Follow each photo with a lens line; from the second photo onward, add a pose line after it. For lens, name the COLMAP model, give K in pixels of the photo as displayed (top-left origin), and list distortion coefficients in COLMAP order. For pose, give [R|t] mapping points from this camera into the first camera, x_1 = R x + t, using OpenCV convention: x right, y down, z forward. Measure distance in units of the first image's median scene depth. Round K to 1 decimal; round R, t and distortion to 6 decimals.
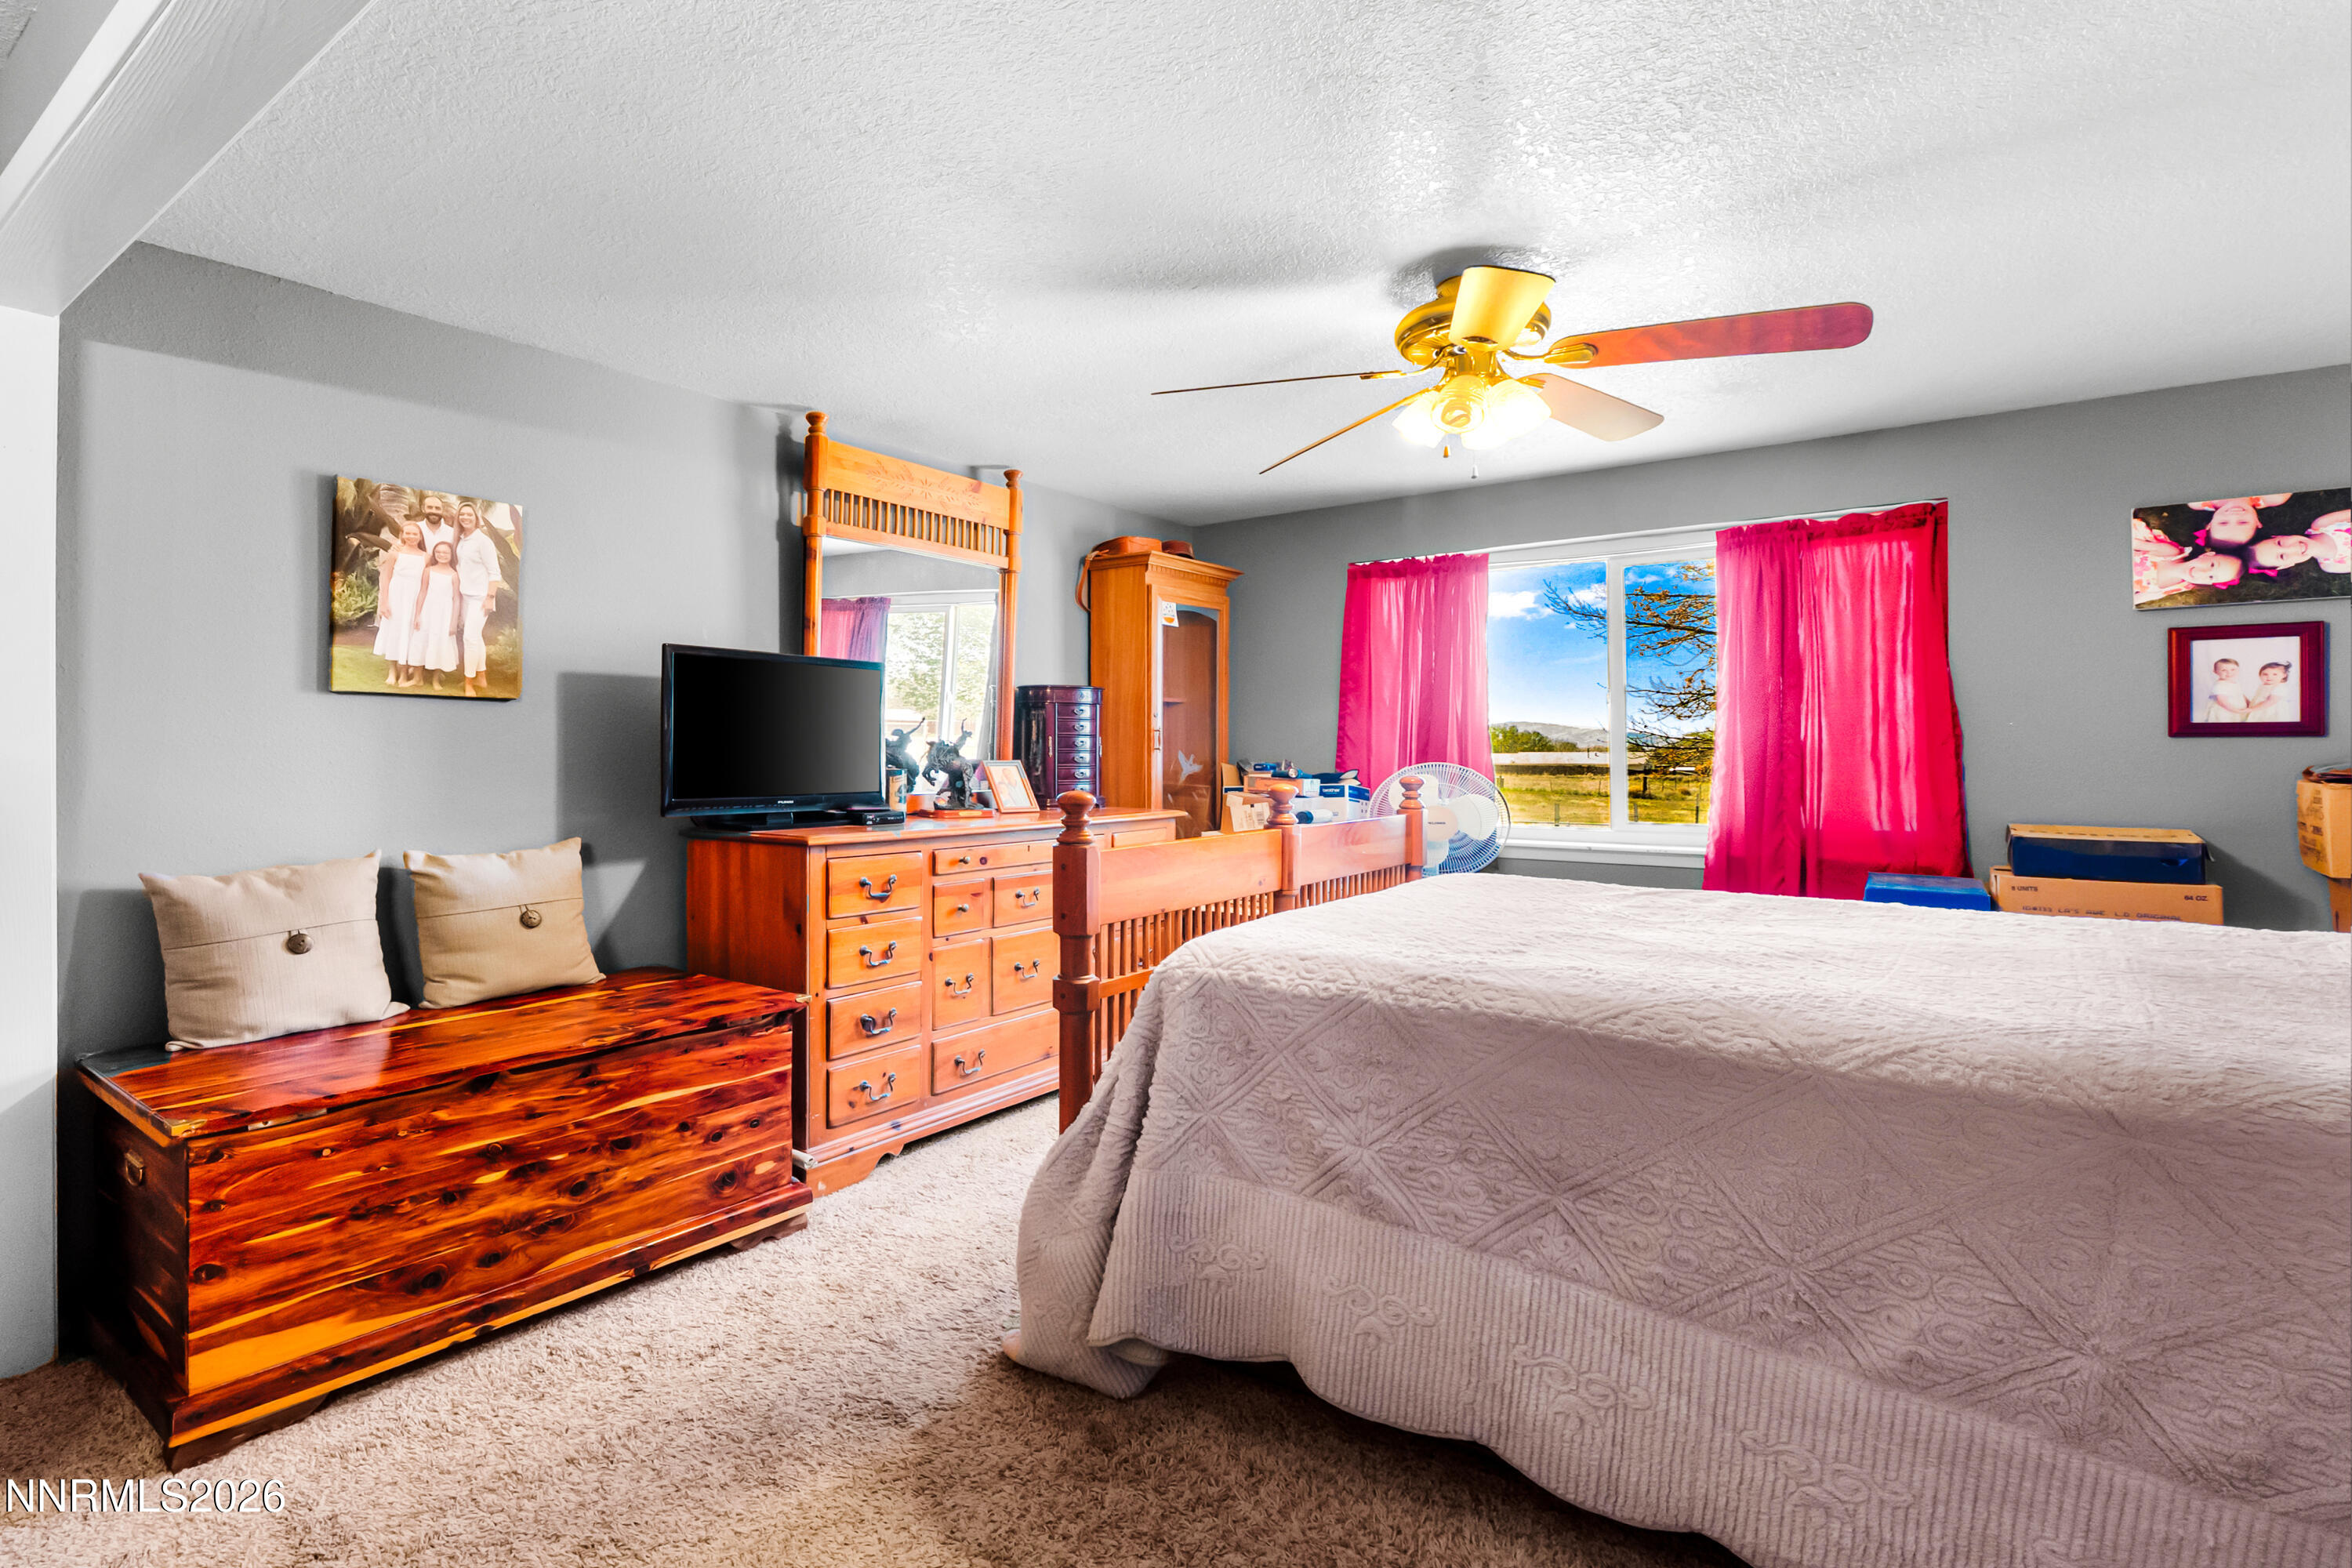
lens RADIAL K [[1154.6, 0, 1263.6], [0, 1154.6, 746.9], [0, 0, 1]] dist [-0.006388, 0.001716]
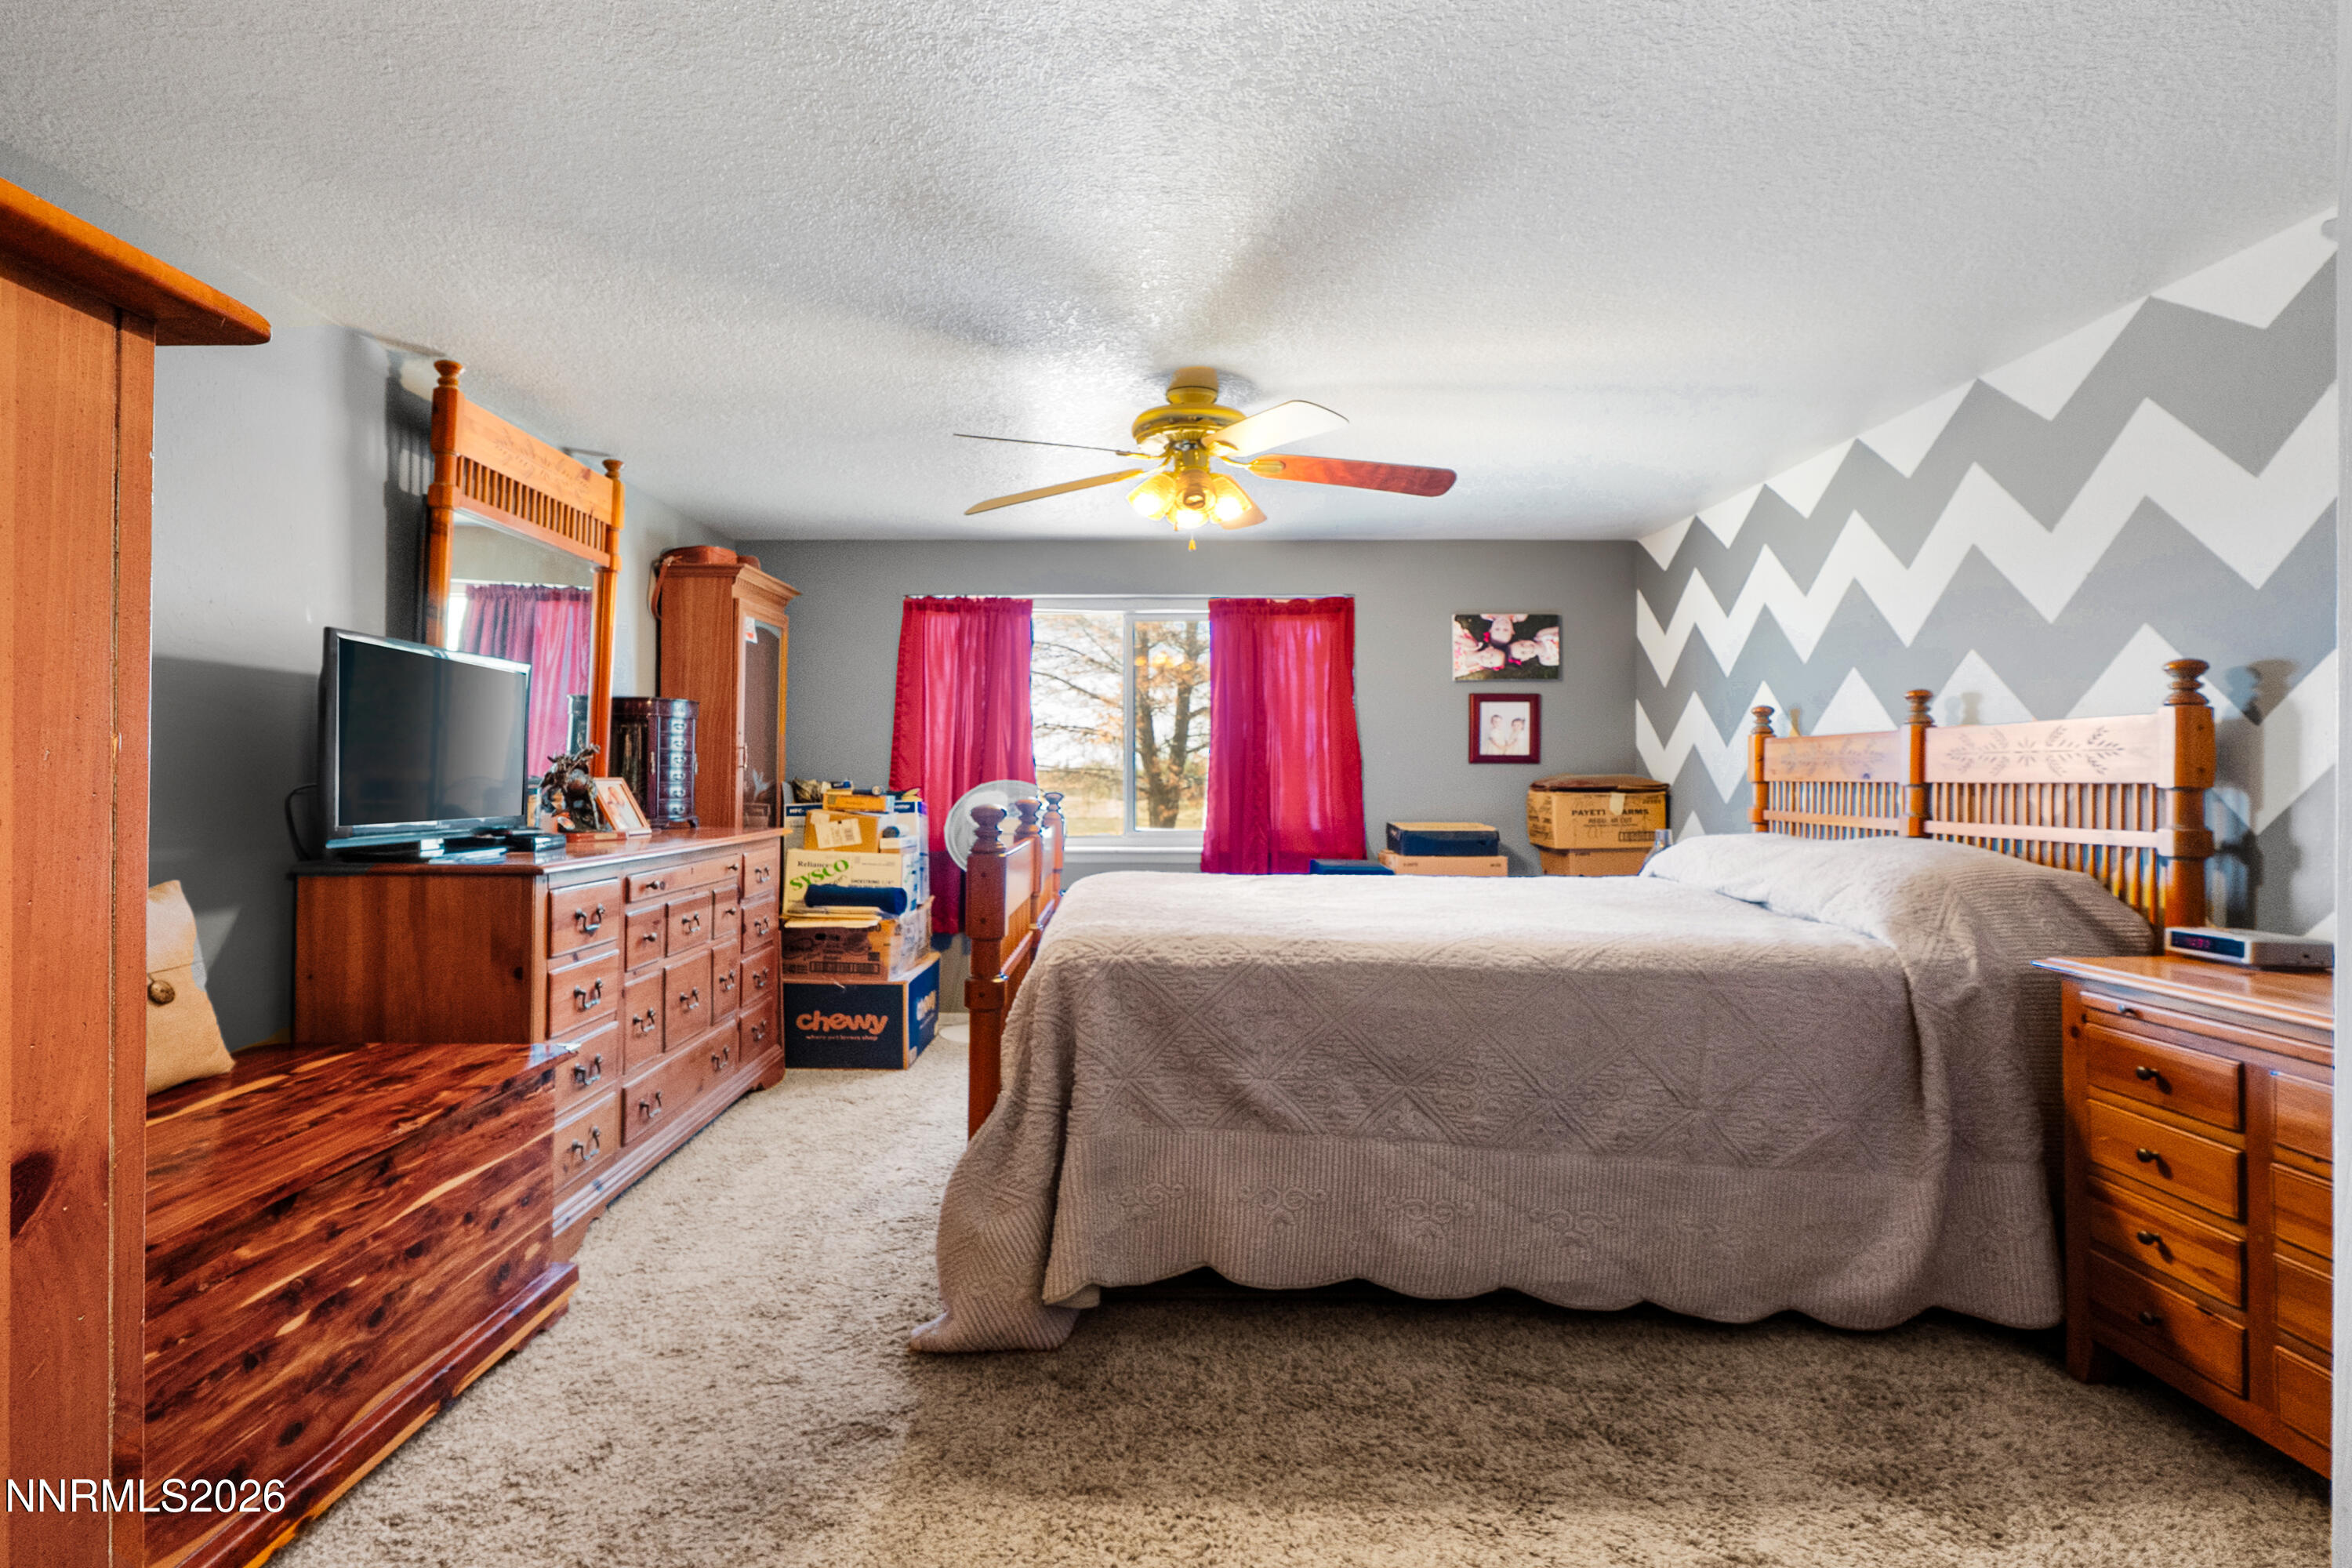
lens RADIAL K [[1076.1, 0, 1175.3], [0, 1076.1, 768.3], [0, 0, 1]] dist [0.000529, -0.000892]
pose [[0.808967, 0.006009, 0.587823, -0.547091], [-0.005869, 0.999980, -0.002146, 0.005068], [-0.587824, -0.001714, 0.808987, 0.075433]]
